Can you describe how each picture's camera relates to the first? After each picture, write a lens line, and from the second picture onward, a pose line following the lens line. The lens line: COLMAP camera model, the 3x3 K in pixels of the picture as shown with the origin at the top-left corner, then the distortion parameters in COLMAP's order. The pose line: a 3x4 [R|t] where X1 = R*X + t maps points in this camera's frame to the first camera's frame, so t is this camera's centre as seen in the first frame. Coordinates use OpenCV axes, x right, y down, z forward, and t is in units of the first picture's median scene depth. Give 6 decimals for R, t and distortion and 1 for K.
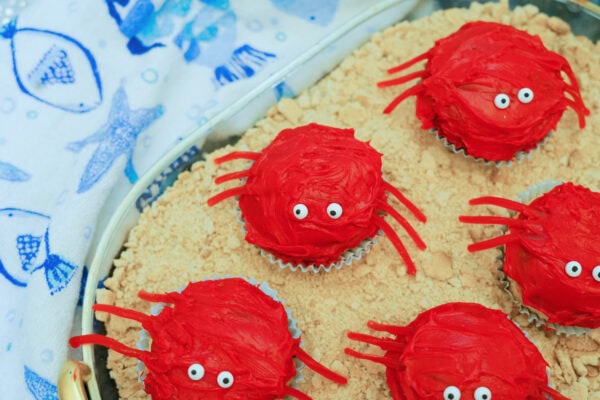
lens RADIAL K [[954.5, 0, 297.2], [0, 954.5, 194.9], [0, 0, 1]] dist [-0.041150, 0.000000]
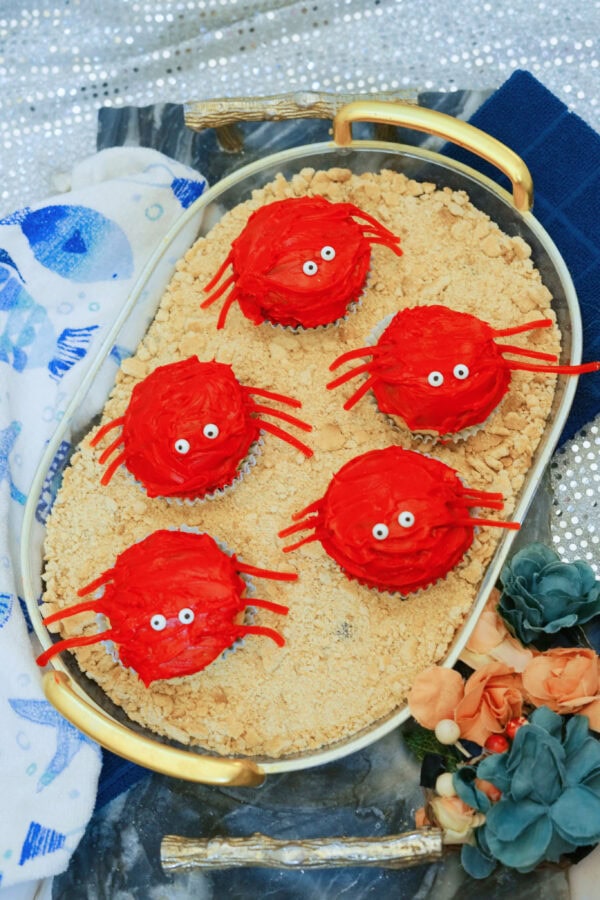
lens RADIAL K [[1431.7, 0, 307.6], [0, 1431.7, 453.9], [0, 0, 1]] dist [-0.041150, 0.000000]
pose [[0.893499, -0.445343, 0.057702, 0.030447], [0.447083, 0.894240, -0.021222, 0.112102], [-0.042148, 0.044760, 0.998108, -0.535056]]
